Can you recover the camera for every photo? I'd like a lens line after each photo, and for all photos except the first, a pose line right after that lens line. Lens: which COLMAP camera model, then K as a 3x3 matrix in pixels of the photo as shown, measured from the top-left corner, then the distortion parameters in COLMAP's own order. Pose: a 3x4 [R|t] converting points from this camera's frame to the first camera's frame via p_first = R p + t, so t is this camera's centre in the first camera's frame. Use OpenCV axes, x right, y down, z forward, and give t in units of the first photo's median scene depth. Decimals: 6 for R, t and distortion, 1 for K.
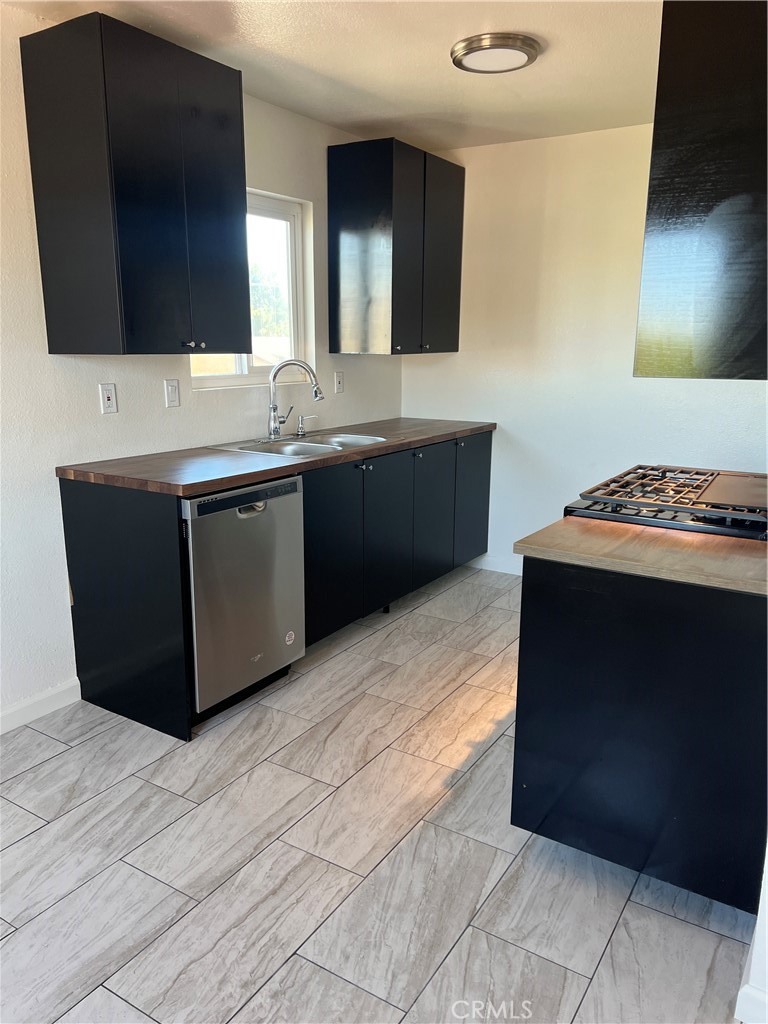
lens RADIAL K [[767.9, 0, 378.7], [0, 767.9, 512.2], [0, 0, 1]] dist [0.051213, -0.053862]
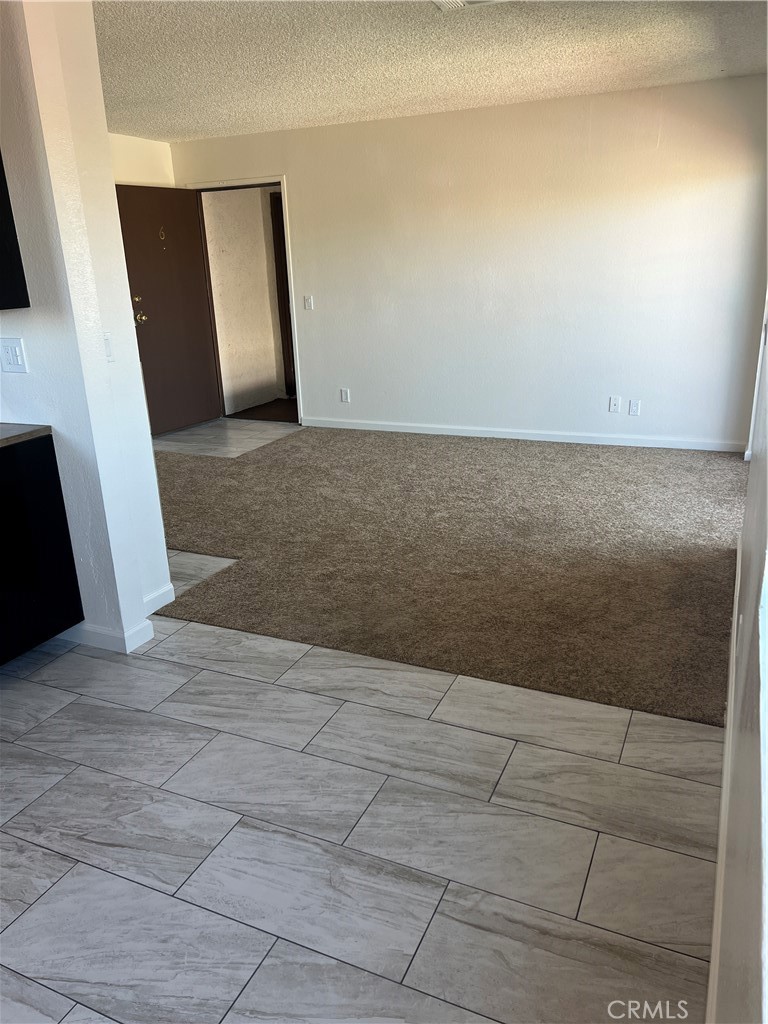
lens RADIAL K [[767.9, 0, 384.7], [0, 767.9, 512.3], [0, 0, 1]] dist [0.051213, -0.053862]
pose [[-0.131277, -0.321281, 0.937840, -0.684784], [0.253235, 0.903774, 0.345058, -0.074750], [-0.958456, 0.282793, -0.037285, 0.209090]]
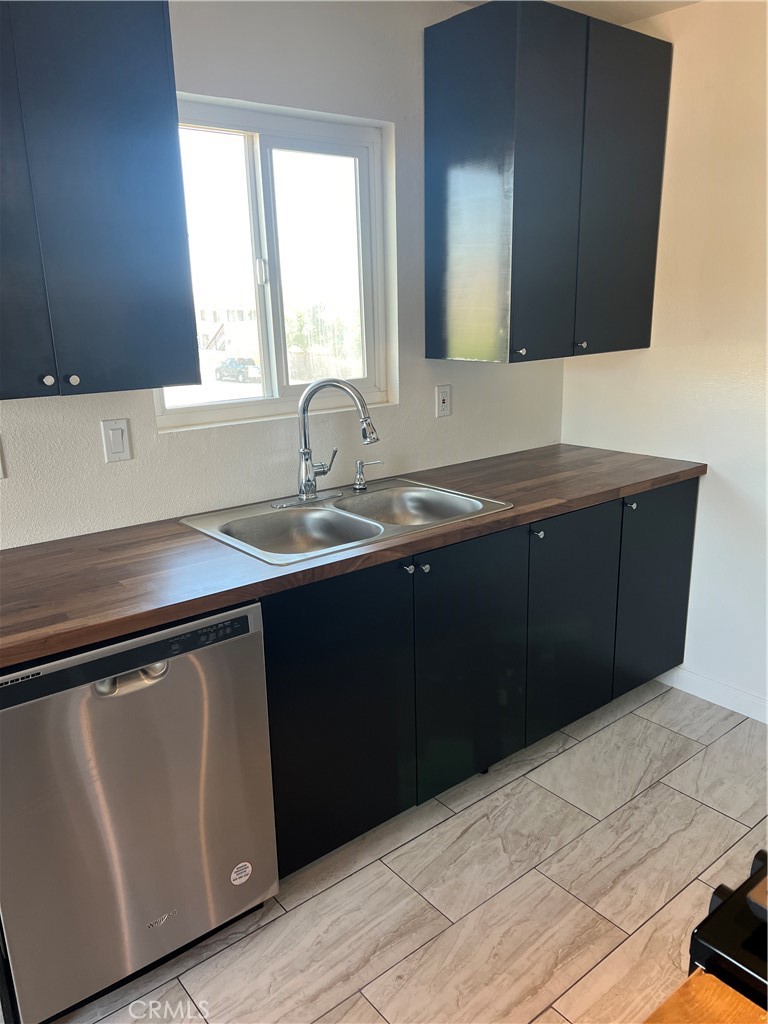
lens RADIAL K [[767.9, 0, 385.2], [0, 767.9, 509.2], [0, 0, 1]] dist [0.051213, -0.053862]
pose [[0.945645, 0.056067, -0.320332, 0.166066], [-0.042441, 0.997879, 0.049367, -0.150312], [0.322420, -0.033088, 0.946018, 0.500995]]
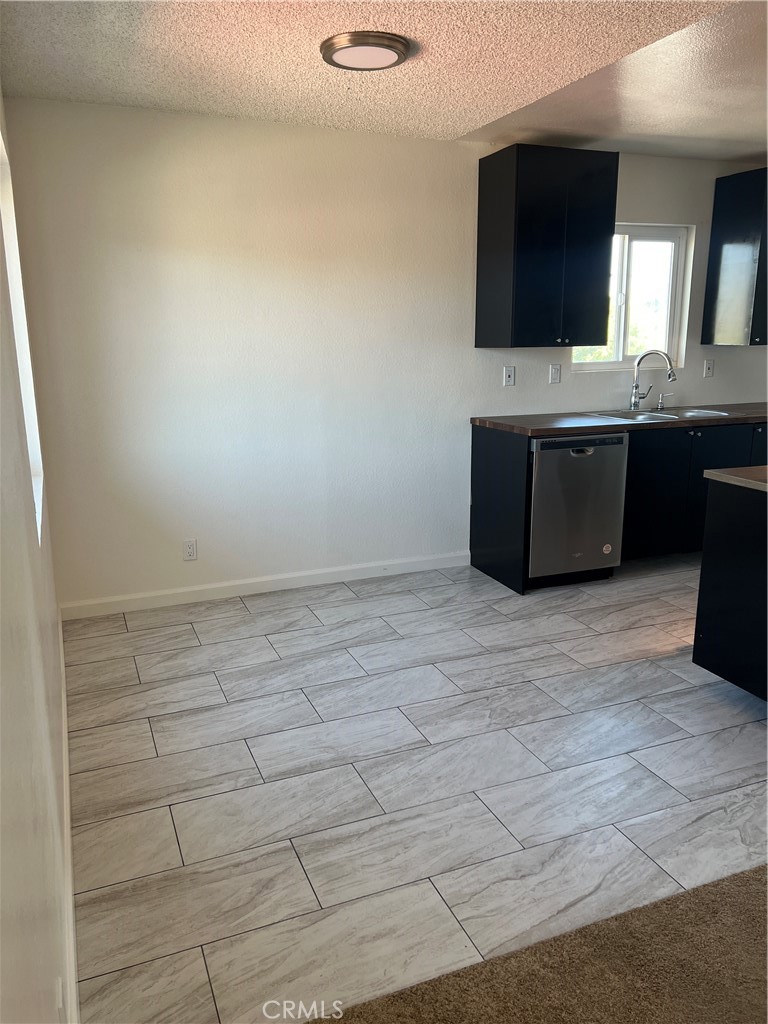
lens RADIAL K [[767.9, 0, 375.7], [0, 767.9, 510.5], [0, 0, 1]] dist [0.051213, -0.053862]
pose [[0.810960, 0.118896, -0.572894, 0.350109], [-0.114295, 0.992464, 0.044183, 0.082572], [0.573830, 0.029649, 0.818437, -0.409751]]
